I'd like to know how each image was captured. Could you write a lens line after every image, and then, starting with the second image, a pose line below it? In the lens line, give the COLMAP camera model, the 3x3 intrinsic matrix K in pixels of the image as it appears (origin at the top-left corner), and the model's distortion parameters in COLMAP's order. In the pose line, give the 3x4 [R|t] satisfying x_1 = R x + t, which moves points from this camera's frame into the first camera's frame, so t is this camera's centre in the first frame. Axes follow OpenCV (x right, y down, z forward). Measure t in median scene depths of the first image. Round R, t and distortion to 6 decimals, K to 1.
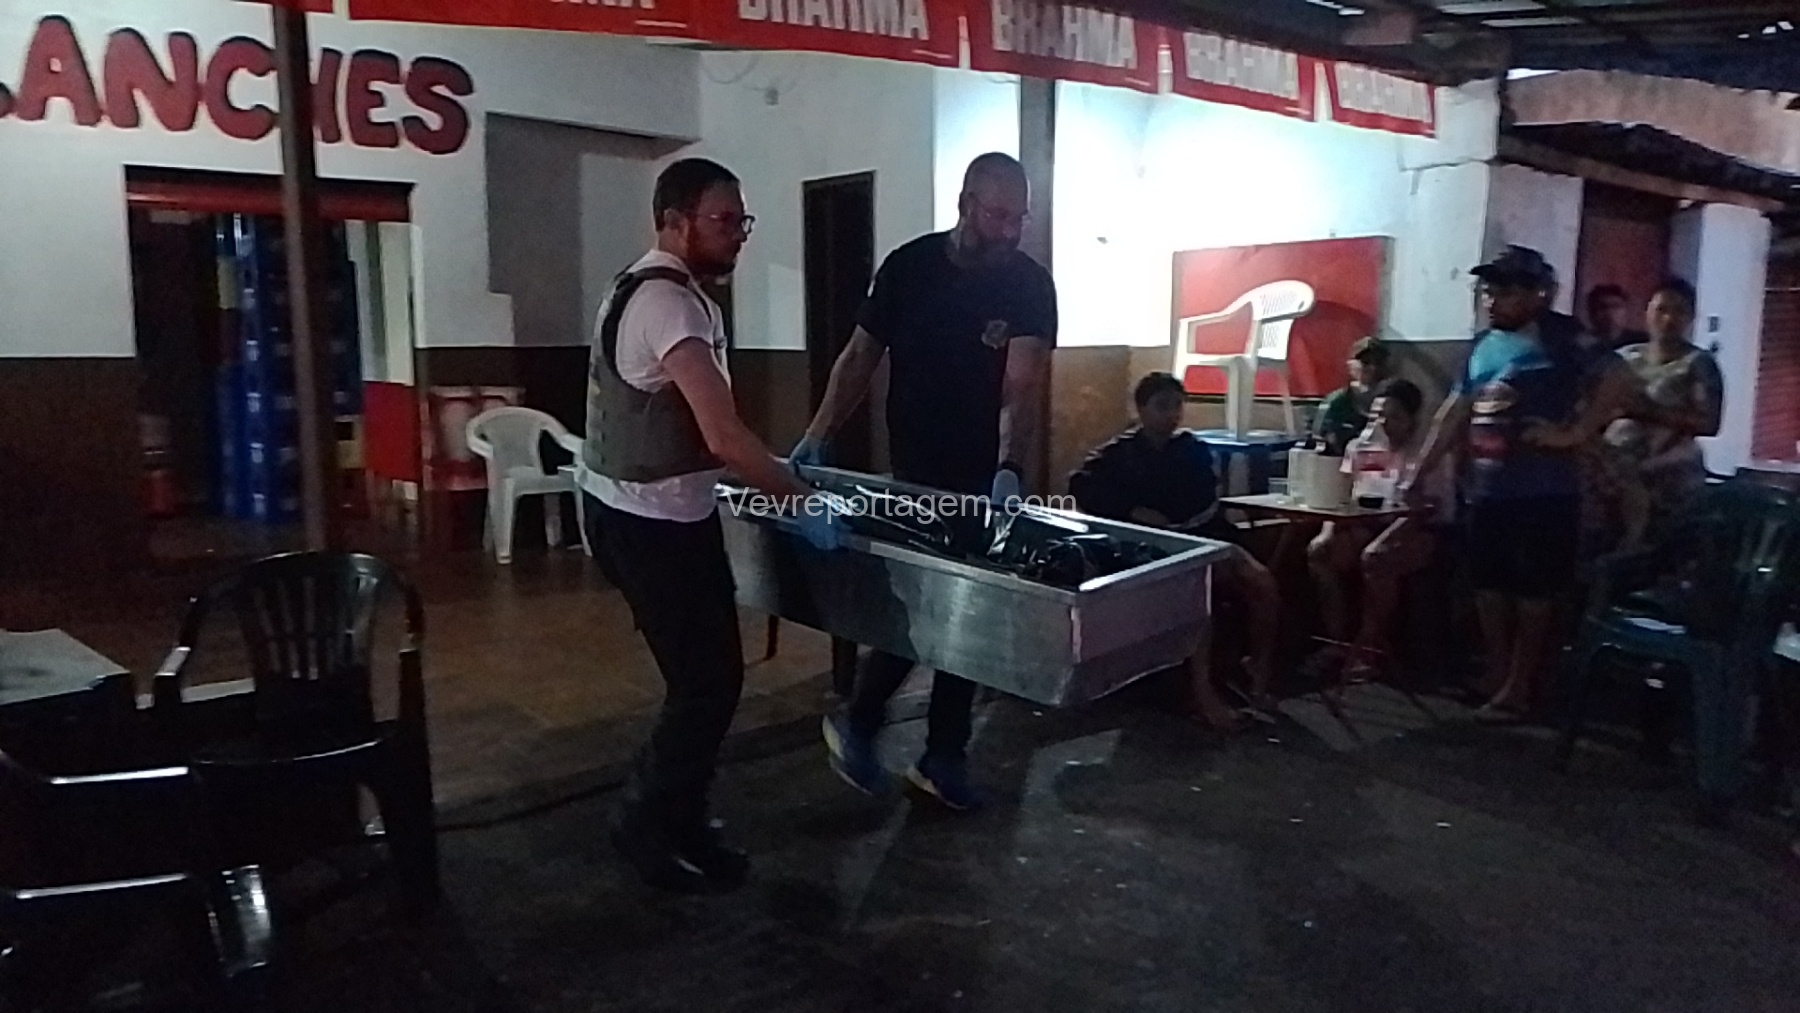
lens RADIAL K [[1429.7, 0, 900.0], [0, 1429.7, 506.5], [0, 0, 1]] dist [0.005300, 0.000287]
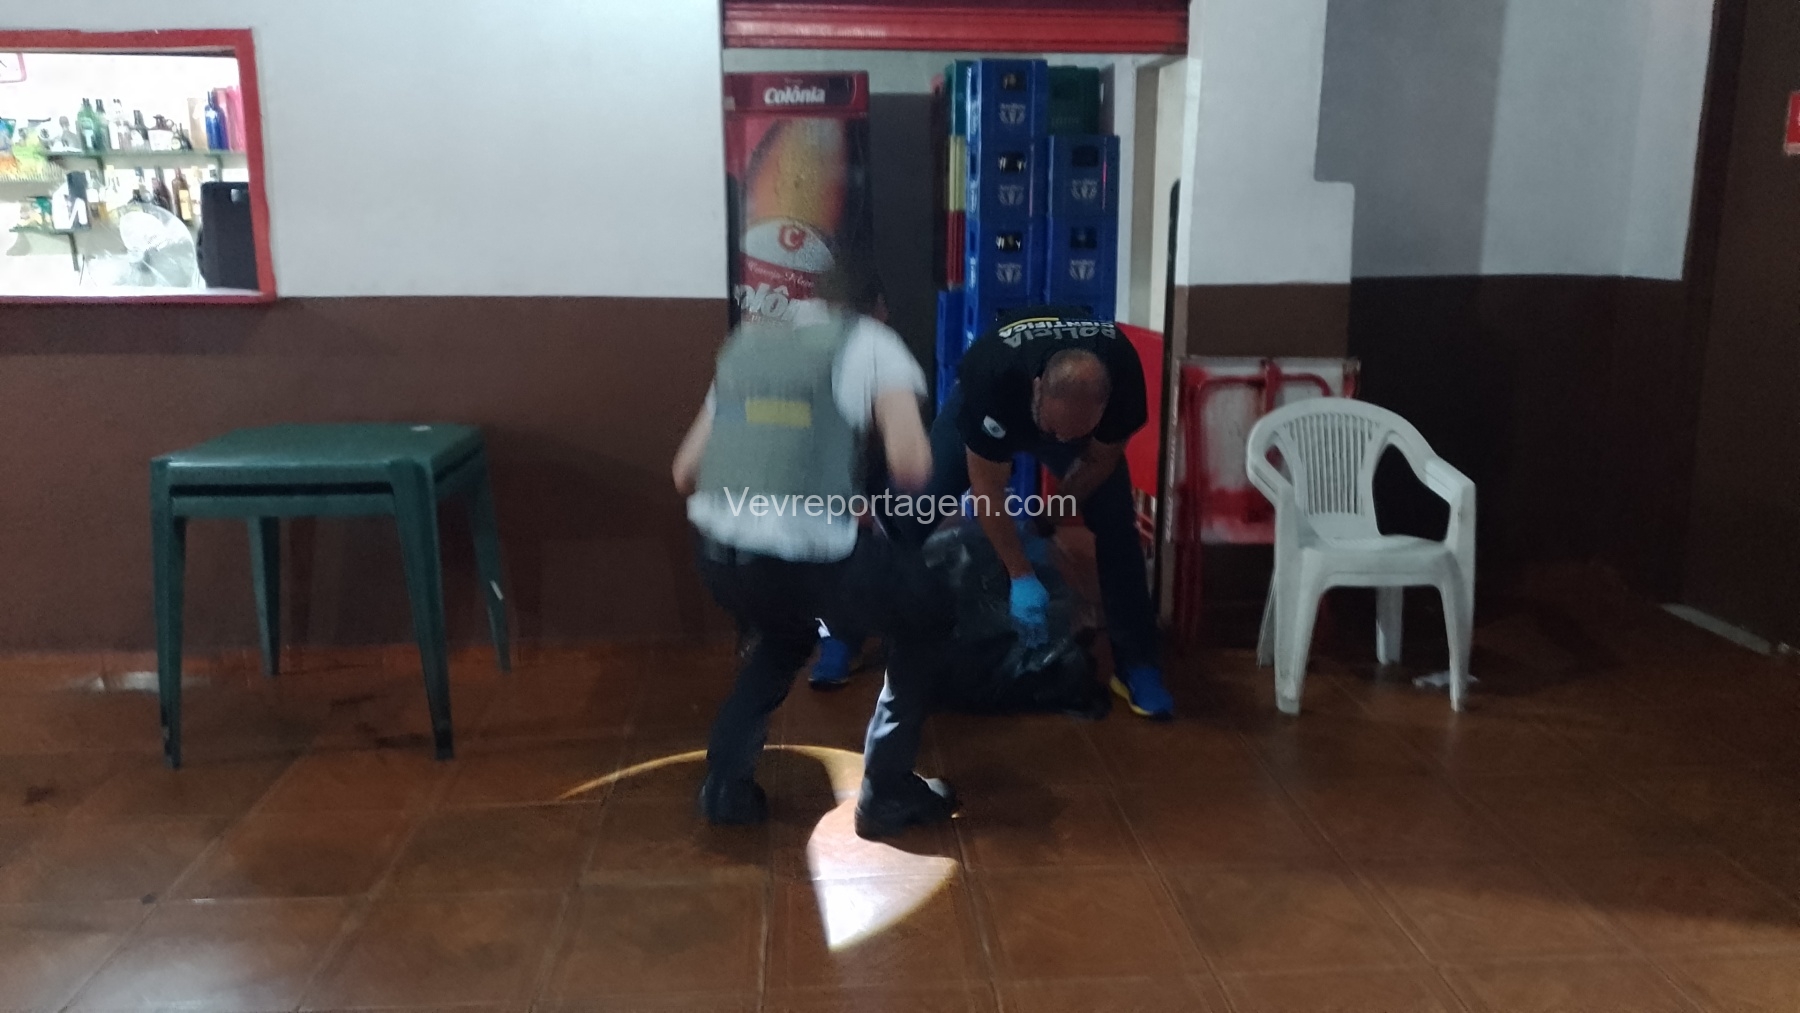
lens RADIAL K [[1296.6, 0, 900.0], [0, 1296.6, 506.5], [0, 0, 1]] dist [0.010447, 0.003297]
pose [[0.826943, 0.120819, -0.549152, -0.134285], [-0.066426, 0.990794, 0.117958, -0.076695], [0.558348, -0.061067, 0.827356, 0.505108]]
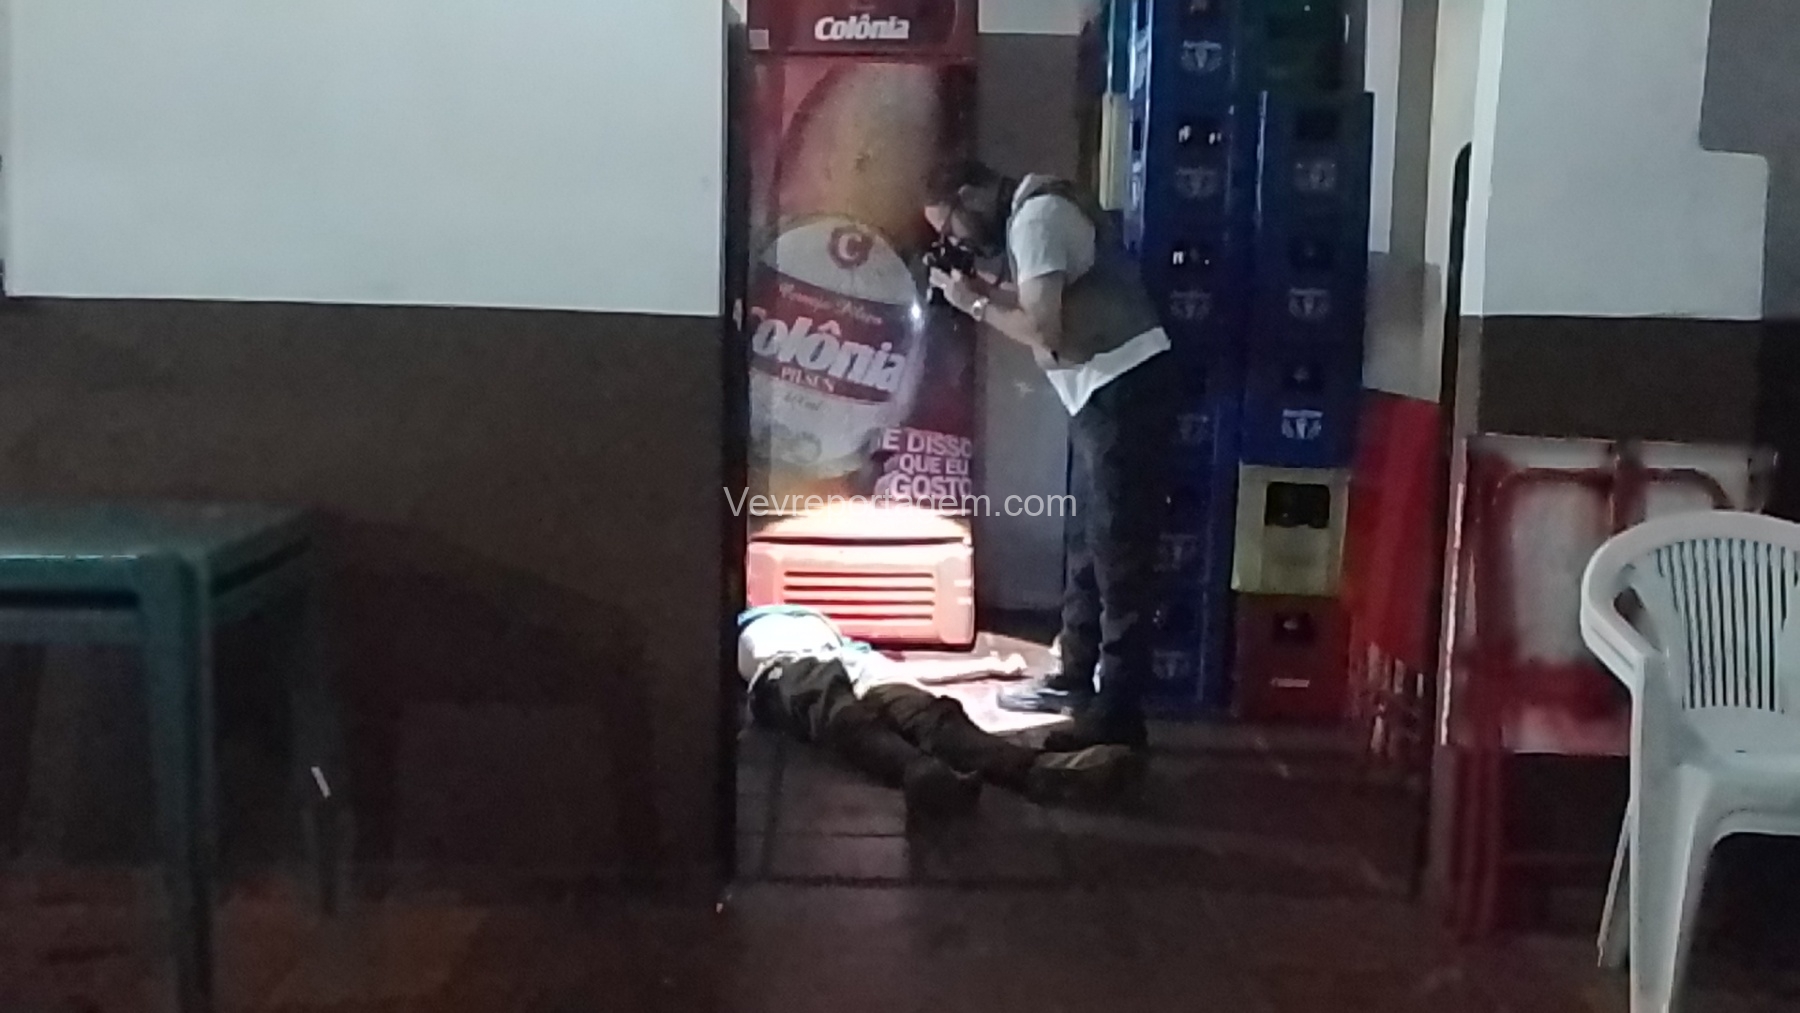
lens RADIAL K [[1965.4, 0, 900.0], [0, 1965.4, 506.5], [0, 0, 1]] dist [0.024693, -0.050333]
pose [[0.783075, 0.095125, -0.614610, -0.148760], [-0.095424, 0.994909, 0.032405, -0.067832], [0.614564, 0.033273, 0.788165, 0.545875]]
